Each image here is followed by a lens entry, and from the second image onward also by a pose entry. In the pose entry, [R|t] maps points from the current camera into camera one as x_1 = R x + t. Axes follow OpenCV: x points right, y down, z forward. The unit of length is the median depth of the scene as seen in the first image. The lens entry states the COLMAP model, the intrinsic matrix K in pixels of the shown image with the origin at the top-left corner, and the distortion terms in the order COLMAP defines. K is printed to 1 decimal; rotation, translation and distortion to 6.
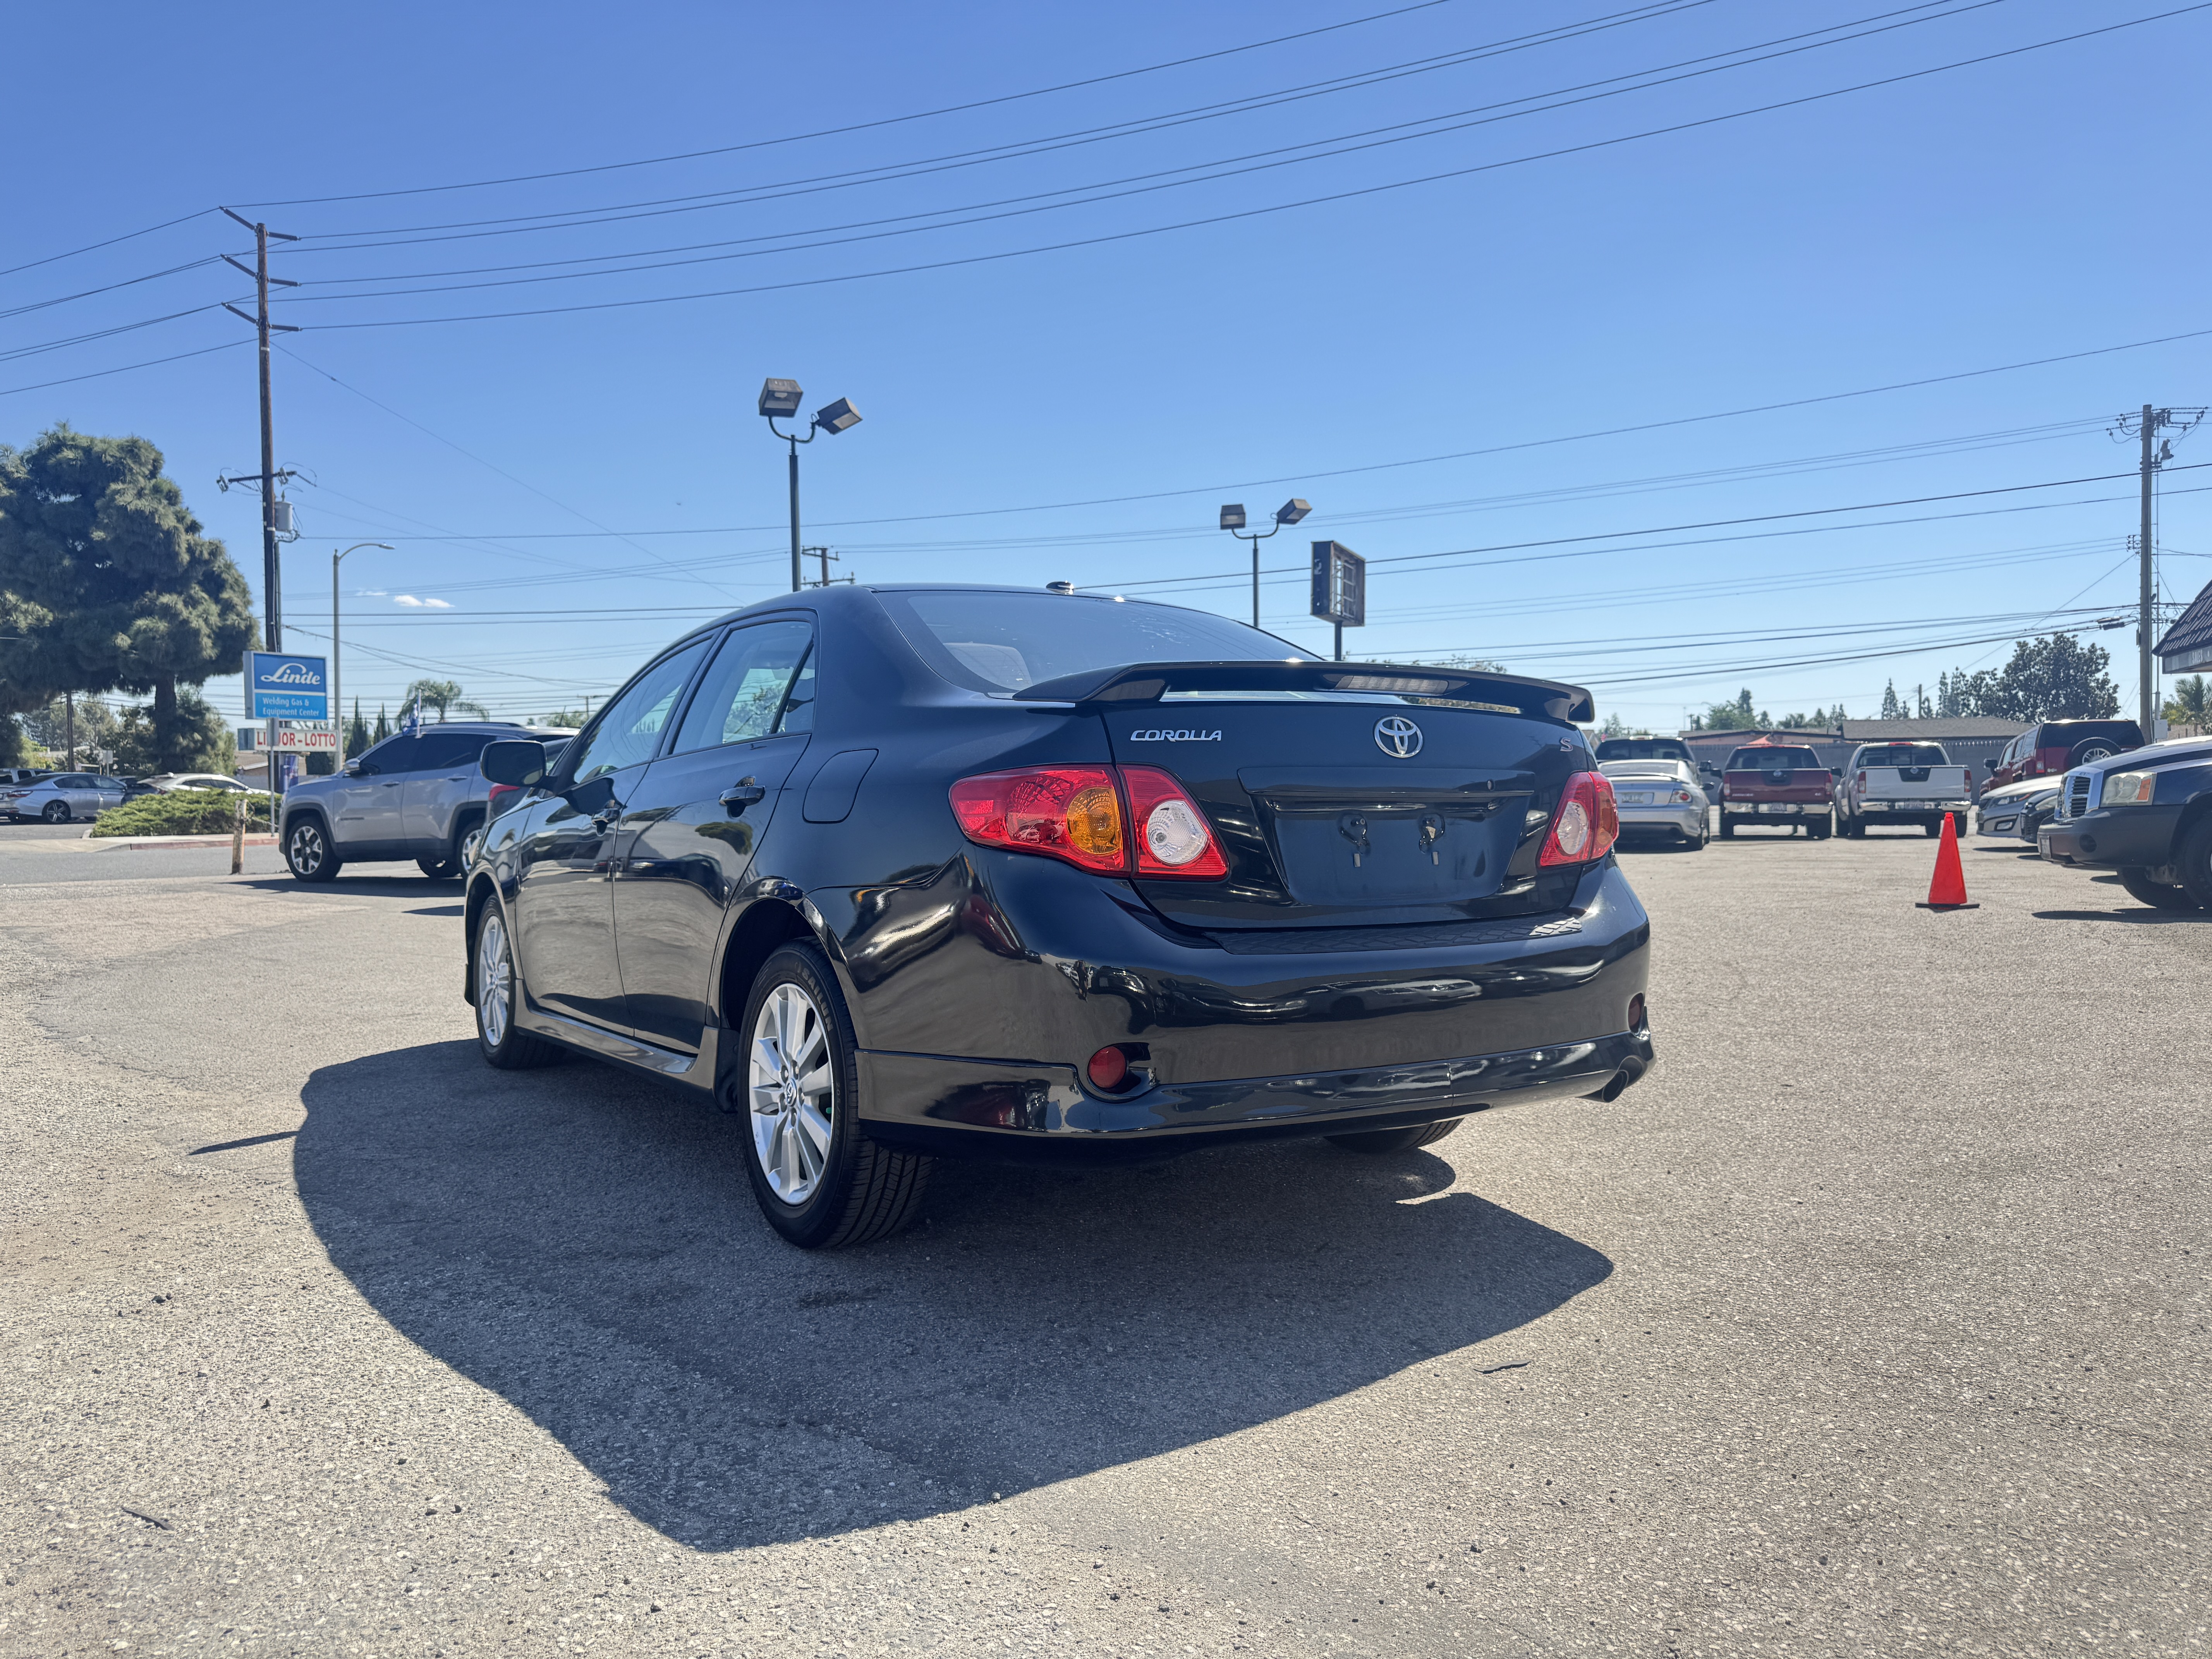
lens RADIAL K [[1546.6, 0, 1105.3], [0, 1546.6, 829.8], [0, 0, 1]] dist [0.032645, -0.039438]
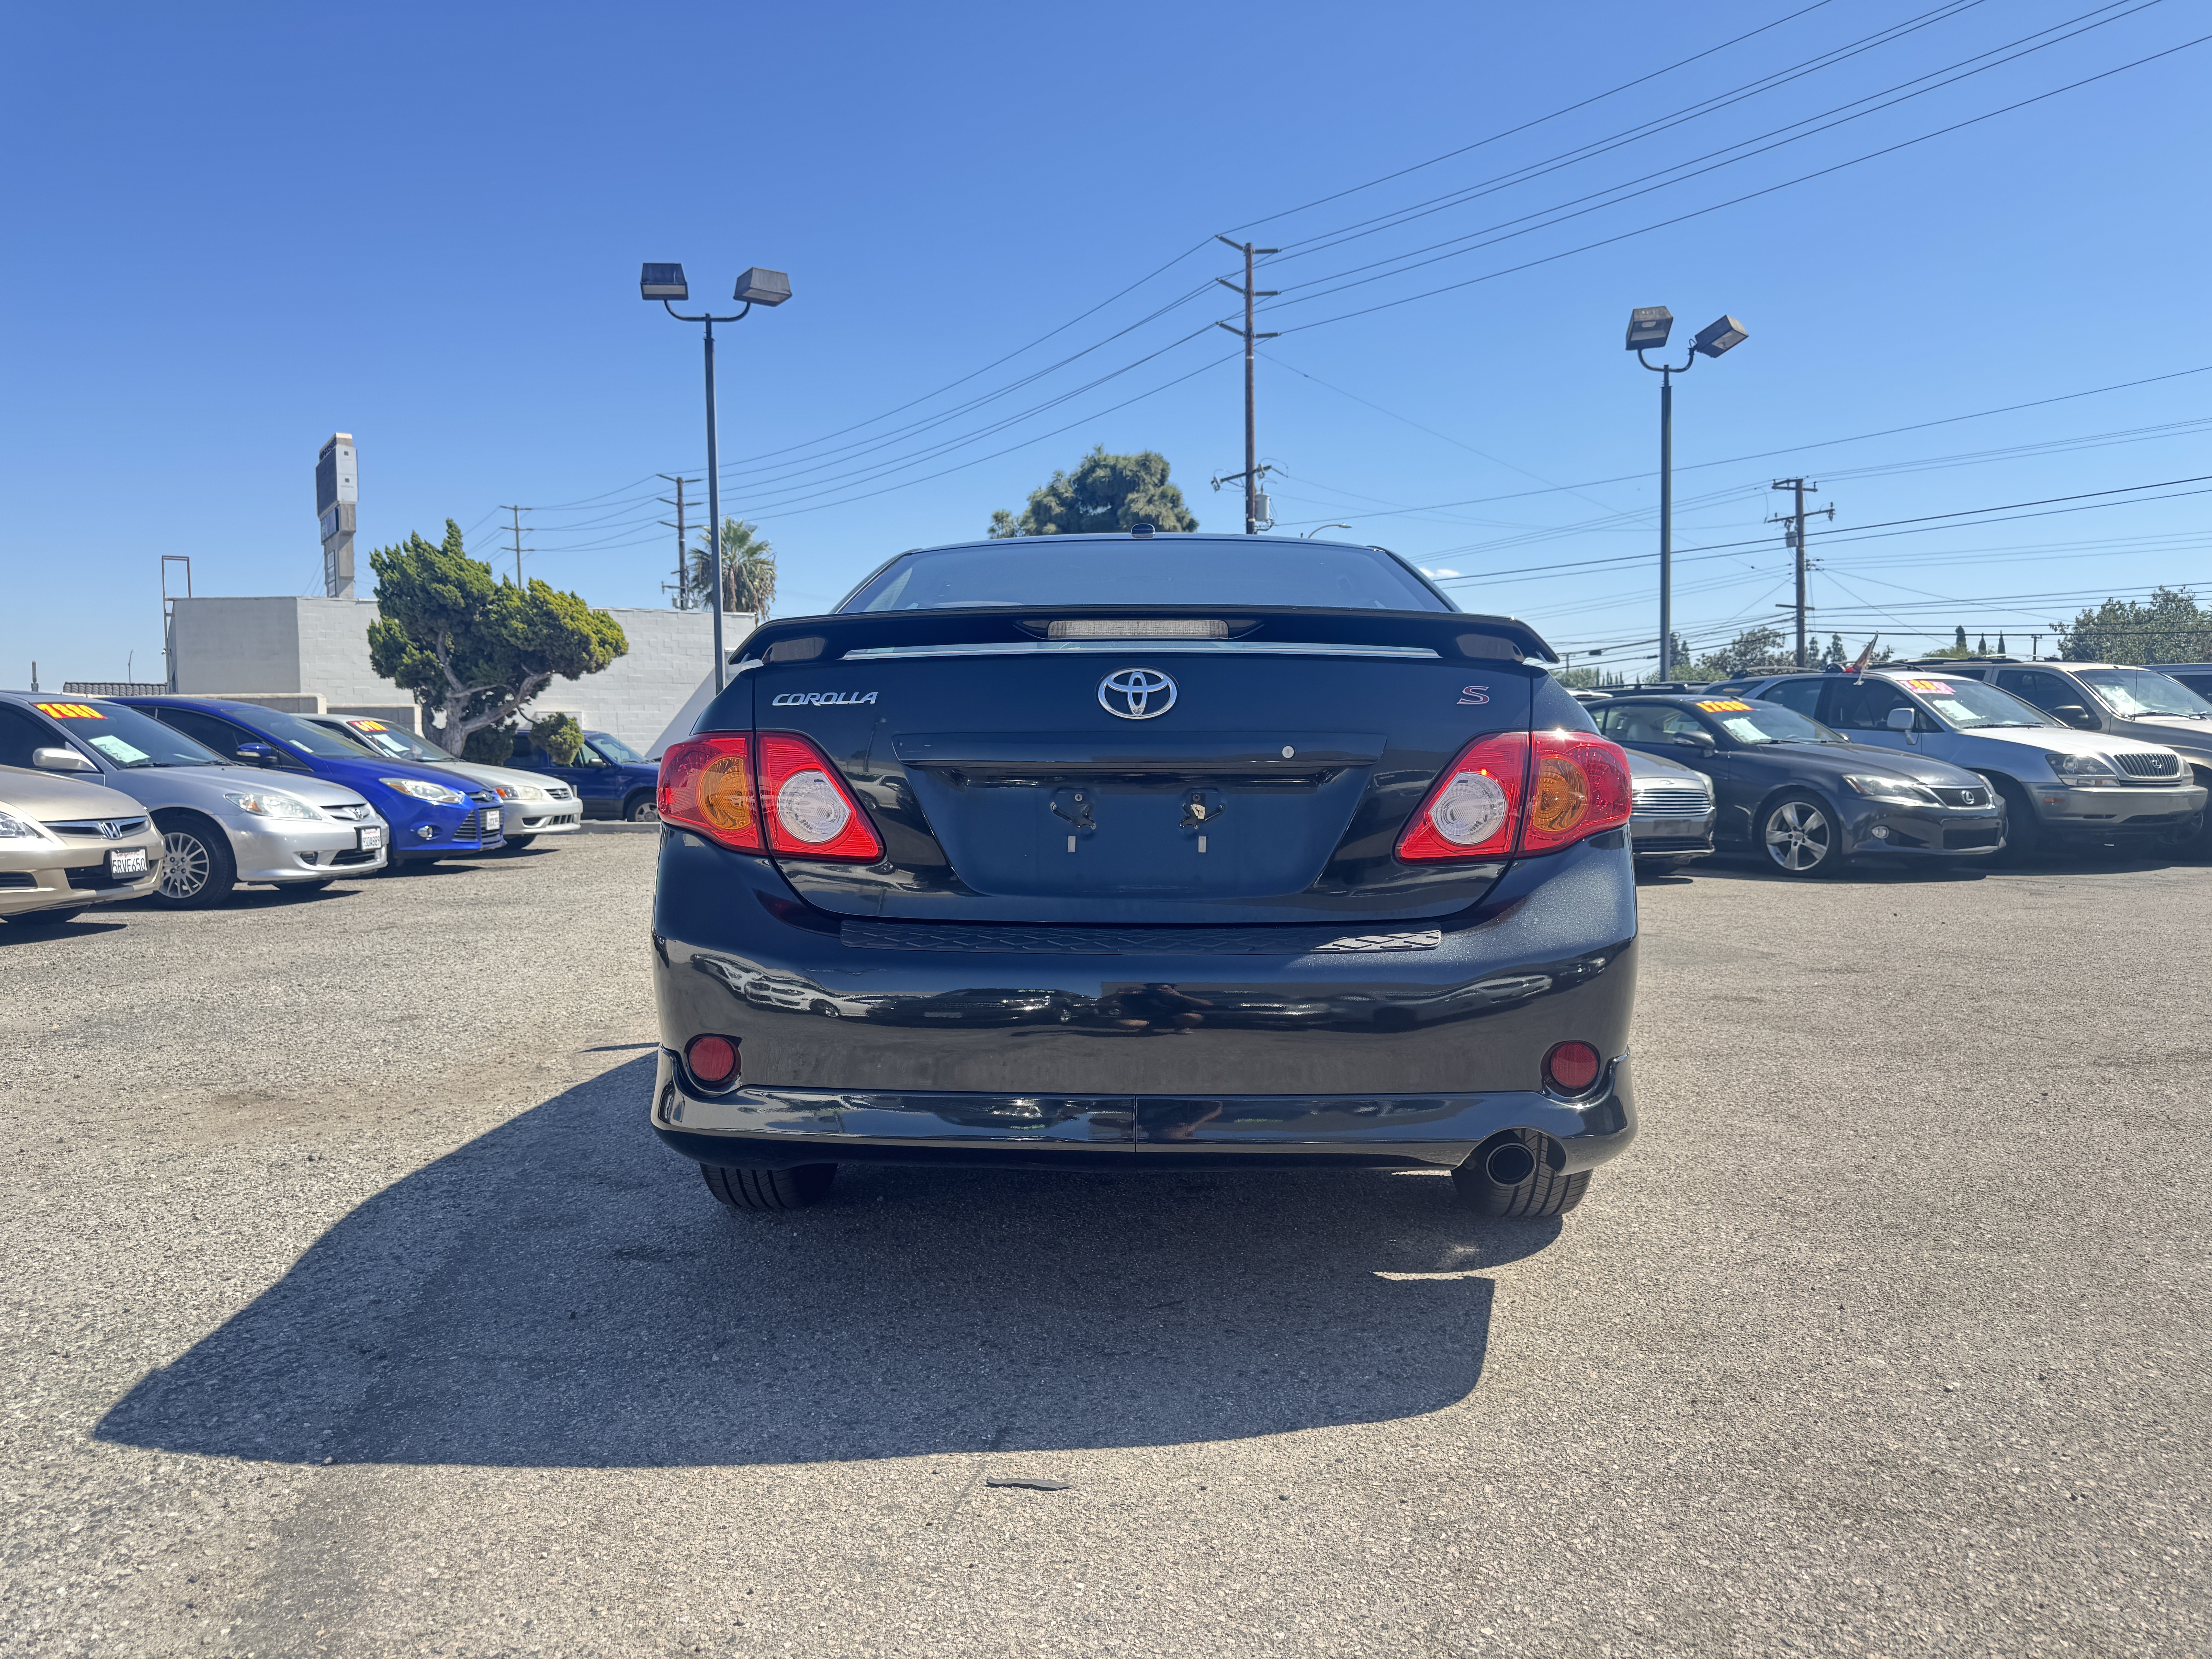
lens RADIAL K [[1546.6, 0, 1097.2], [0, 1546.6, 844.4], [0, 0, 1]] dist [0.032645, -0.039438]
pose [[0.815223, 0.029895, -0.578375, 0.533268], [-0.008794, 0.999191, 0.039250, -0.010455], [0.579080, -0.026911, 0.814826, 0.275023]]
